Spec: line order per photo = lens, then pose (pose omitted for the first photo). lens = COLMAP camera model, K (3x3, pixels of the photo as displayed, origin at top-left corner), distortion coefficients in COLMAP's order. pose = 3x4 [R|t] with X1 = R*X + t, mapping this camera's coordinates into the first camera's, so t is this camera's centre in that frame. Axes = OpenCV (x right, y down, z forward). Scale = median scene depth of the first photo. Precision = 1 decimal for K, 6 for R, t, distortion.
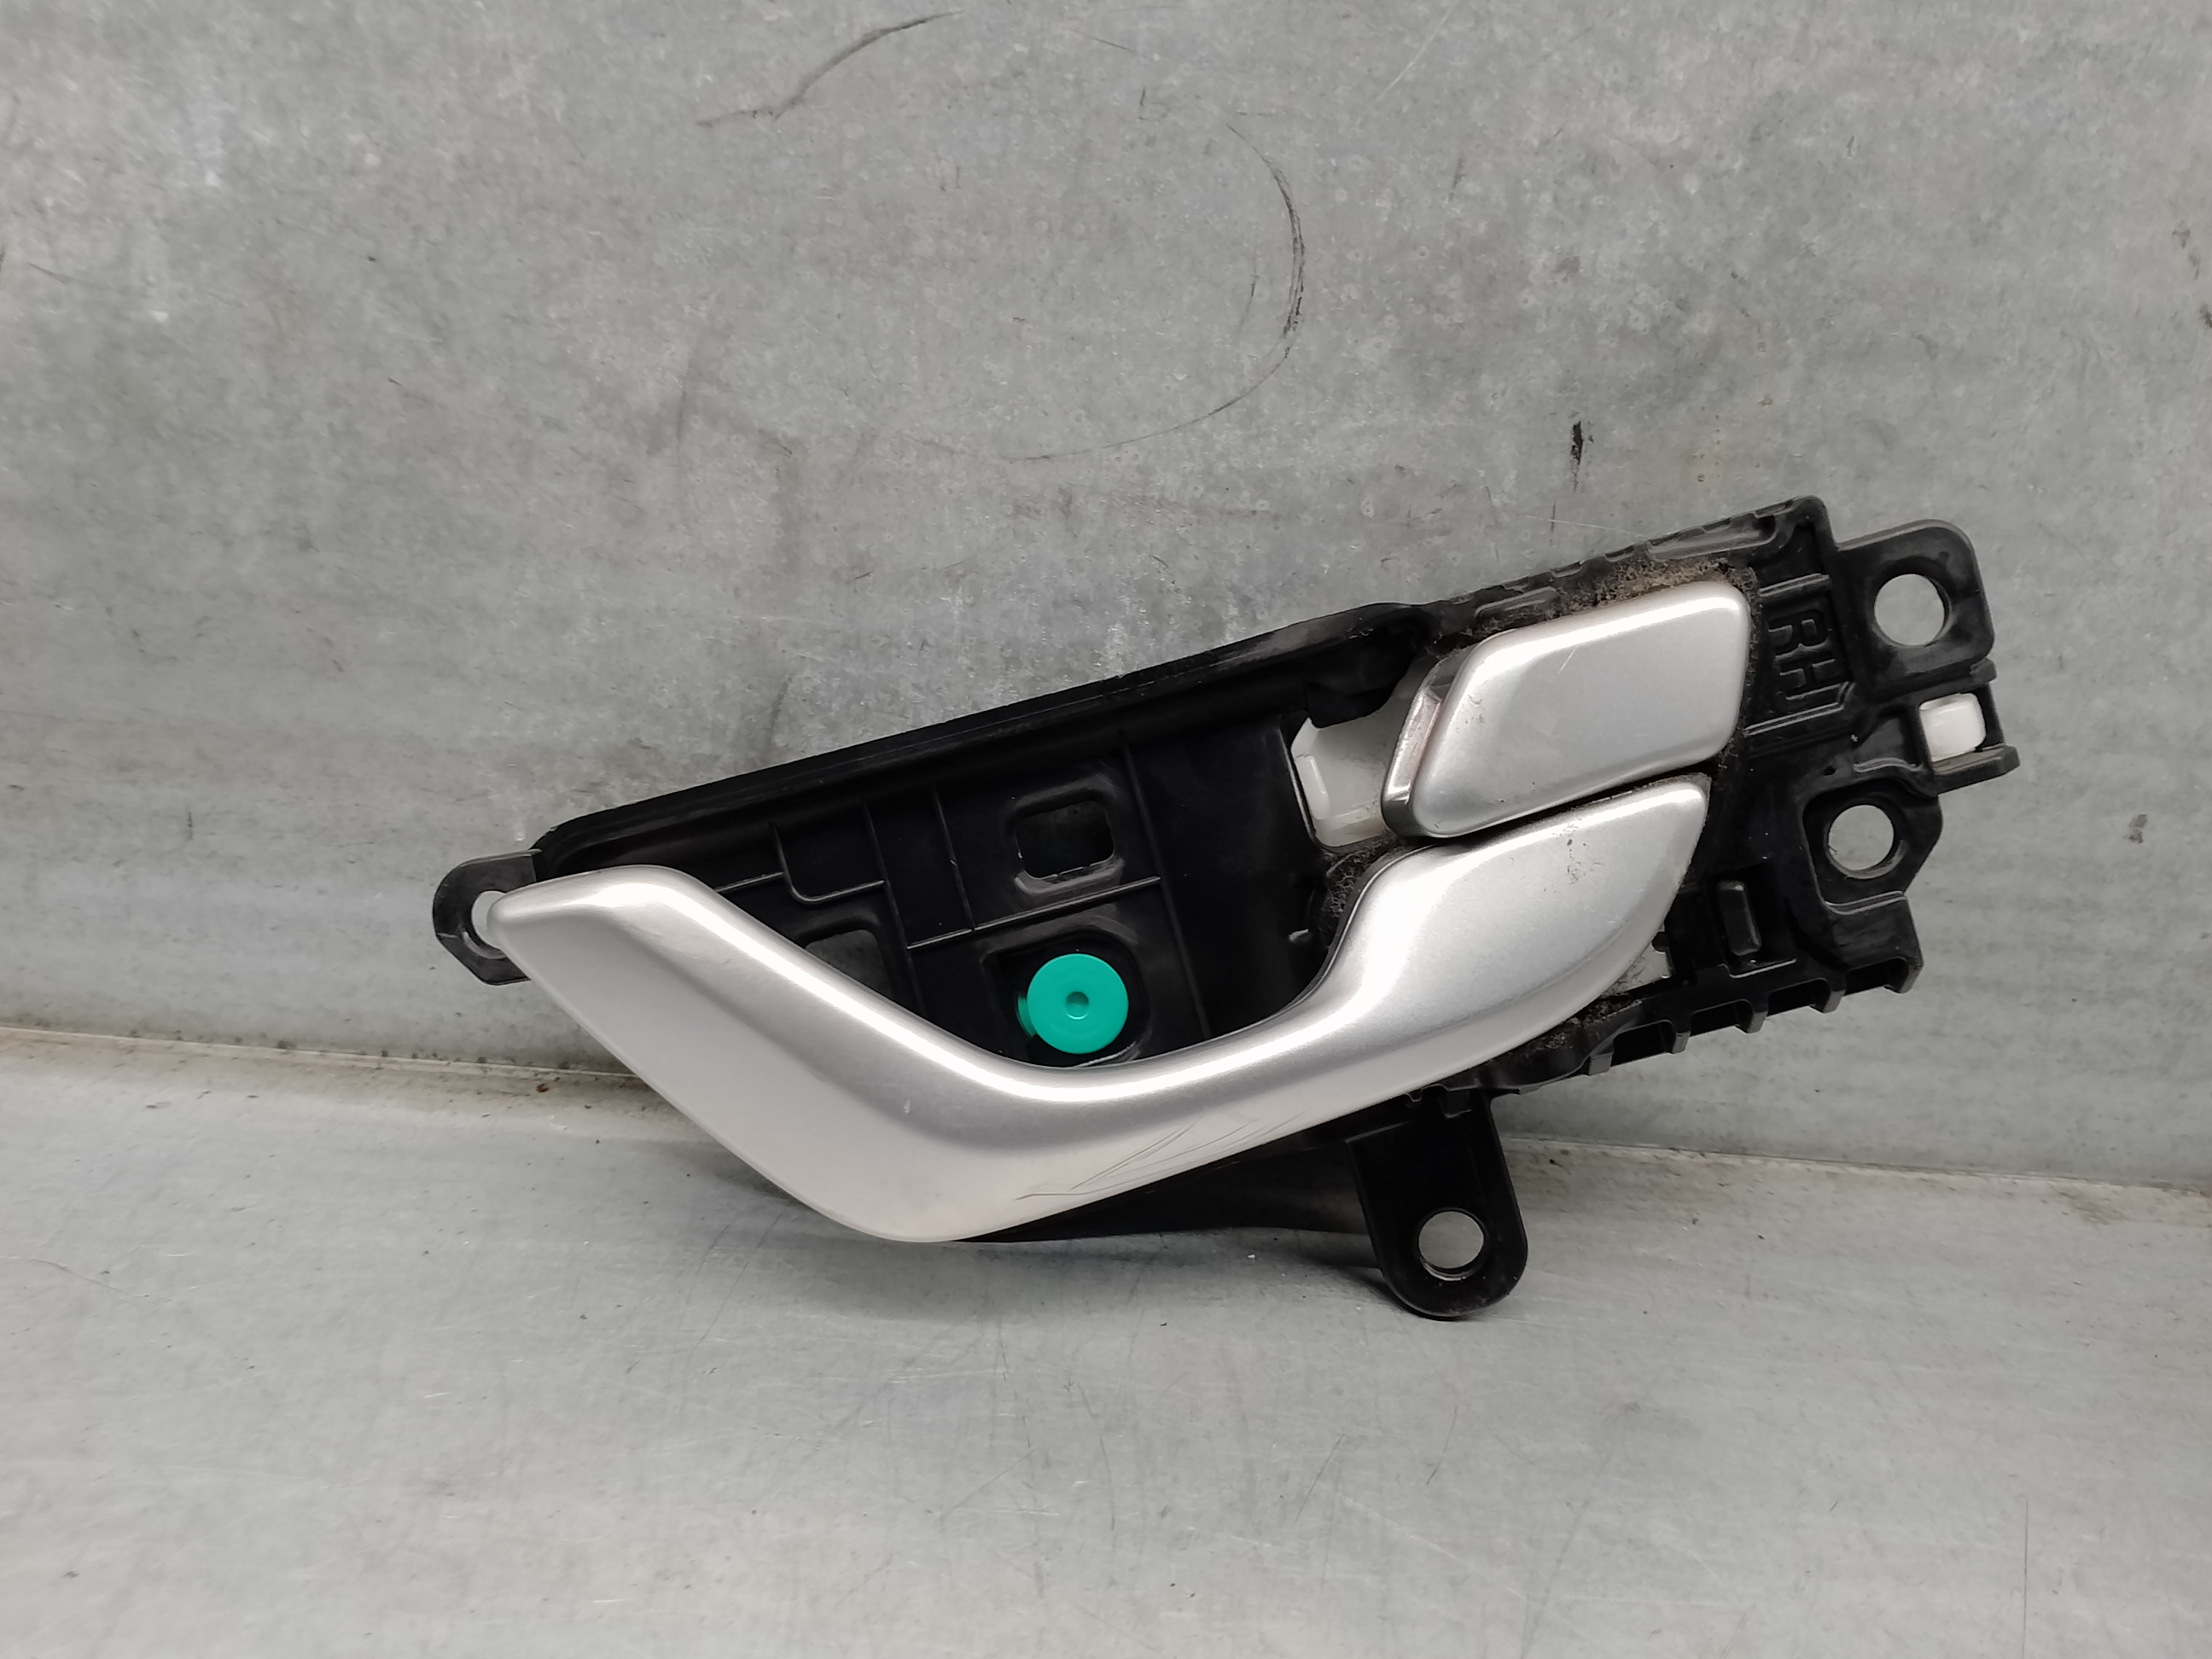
lens RADIAL K [[1795.1, 0, 1114.7], [0, 1795.1, 830.9], [0, 0, 1]] dist [0.051285, -0.141769]
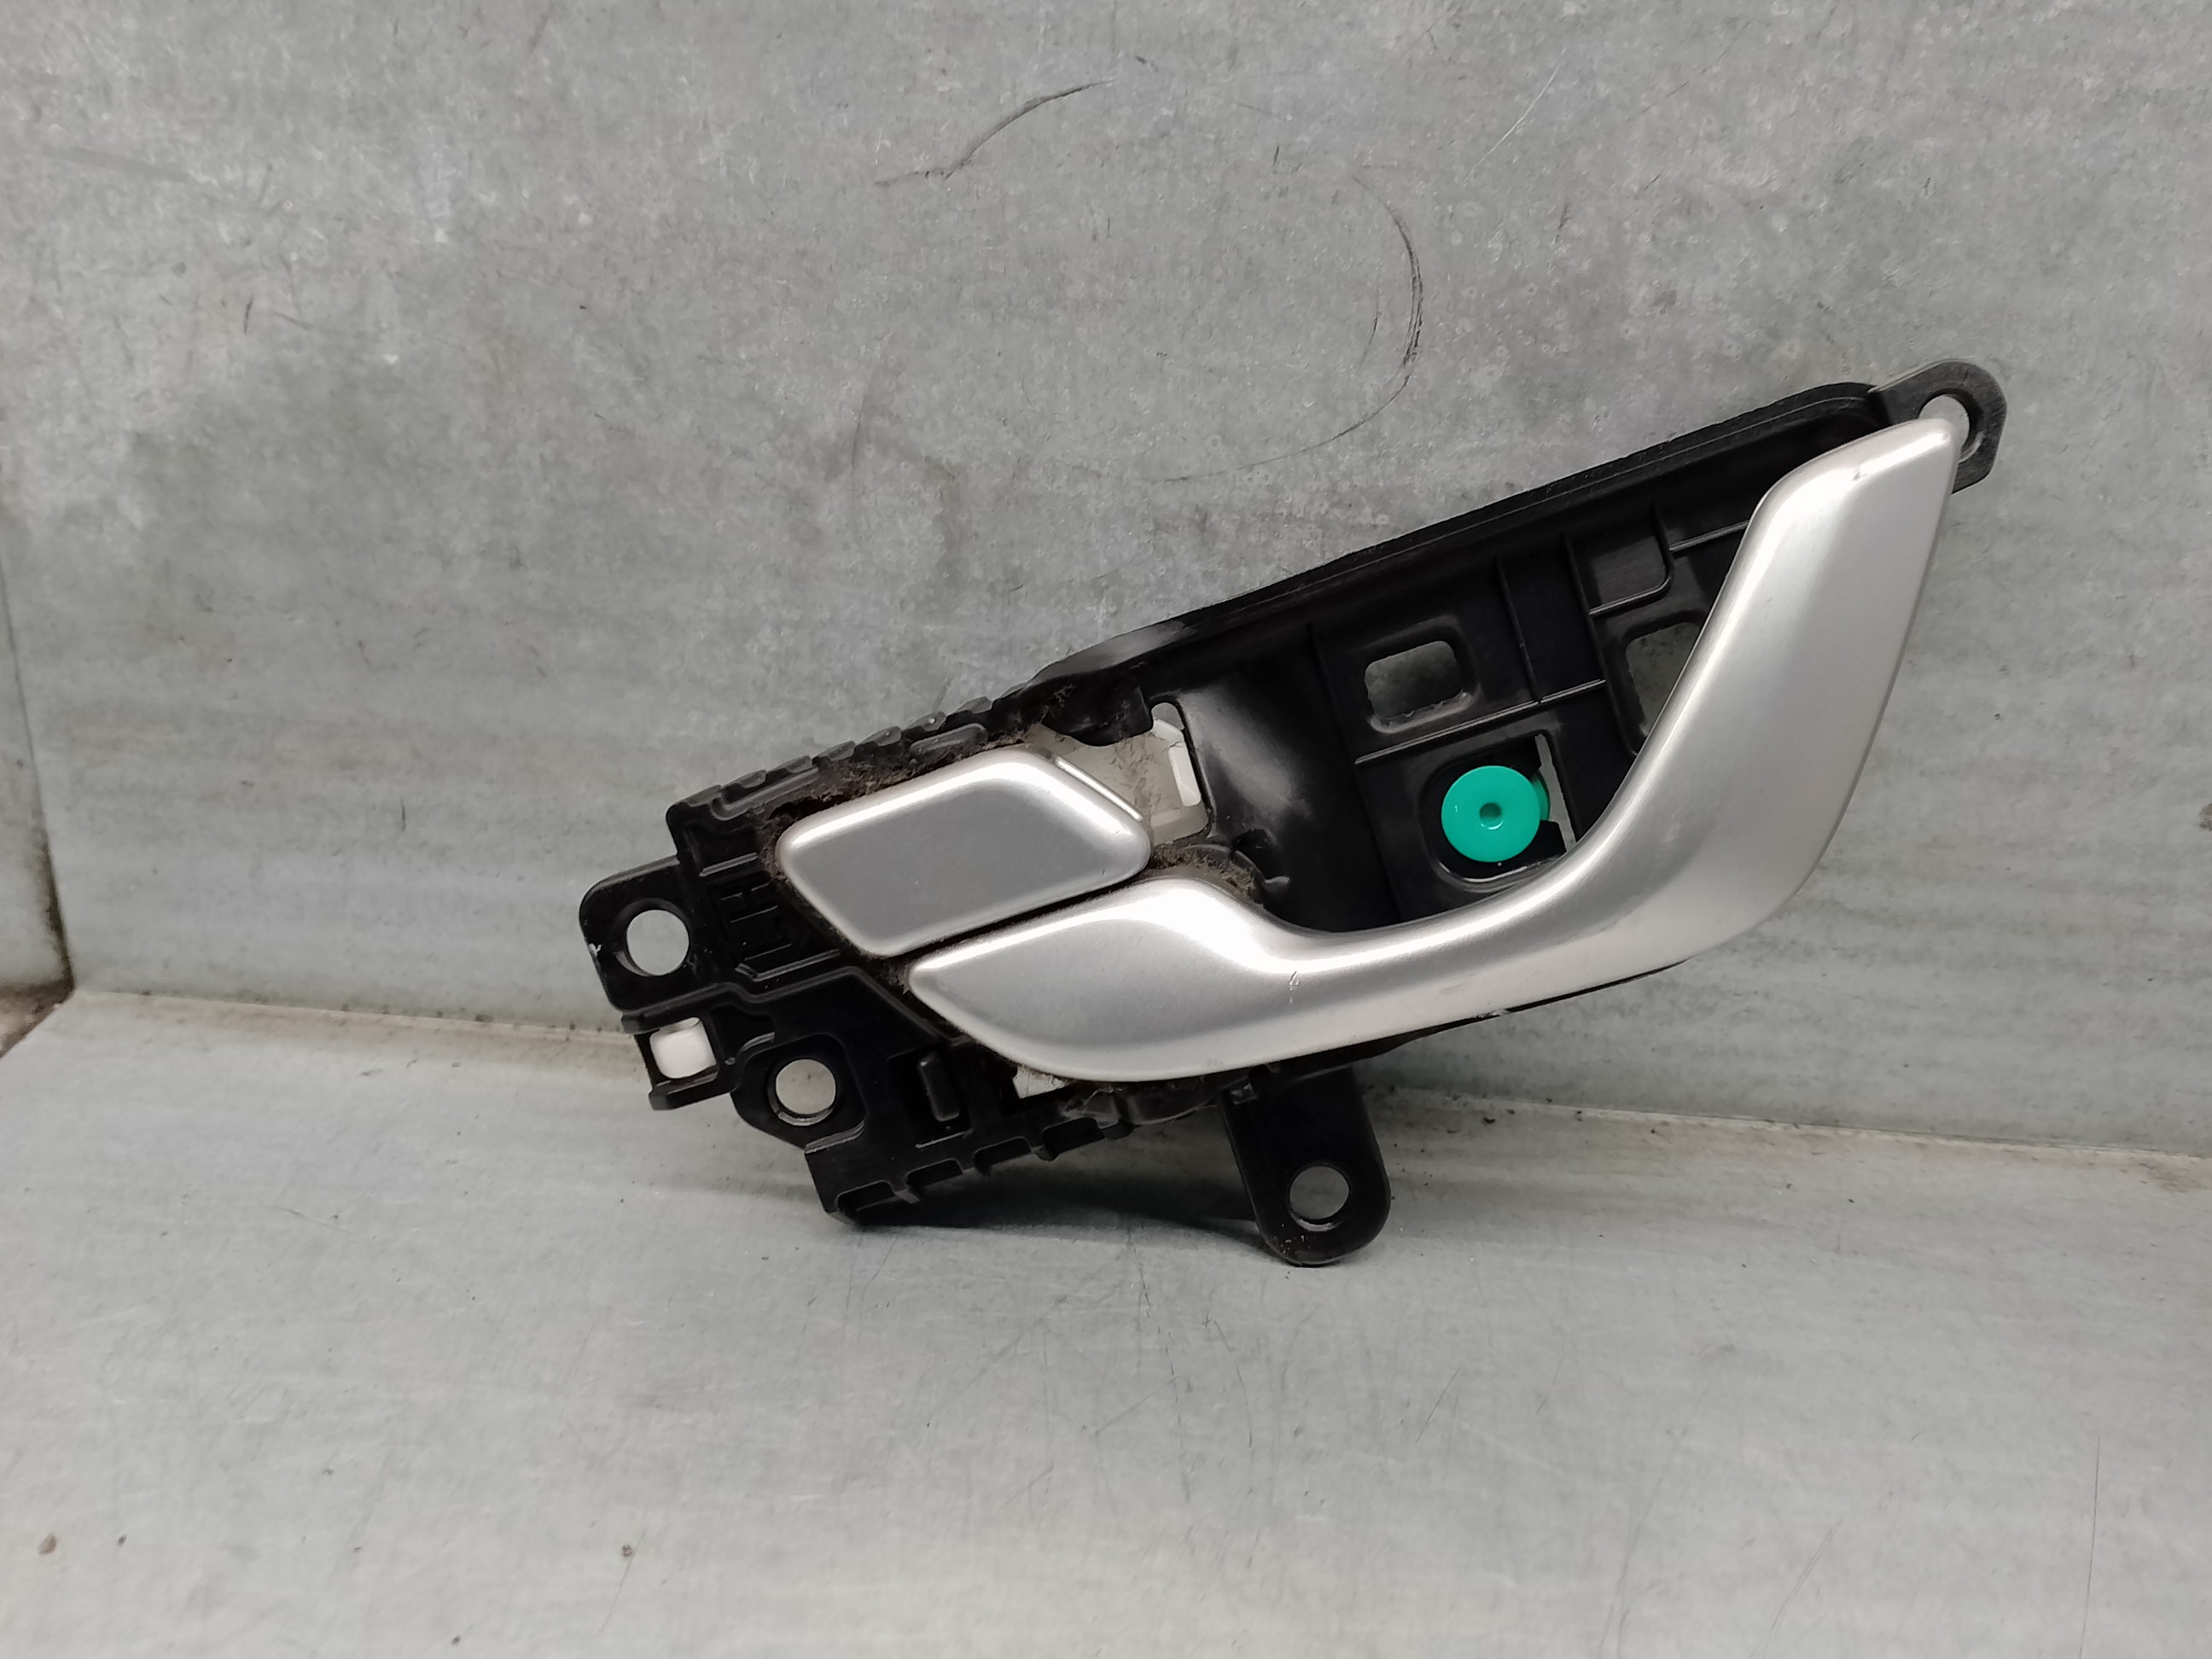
lens RADIAL K [[1863.1, 0, 1114.0], [0, 1863.1, 838.5], [0, 0, 1]] dist [0.063990, -0.178245]
pose [[0.999177, -0.002202, -0.040514, -0.037219], [0.002061, 0.999992, -0.003517, 0.016497], [0.040521, 0.003430, 0.999173, -0.146093]]
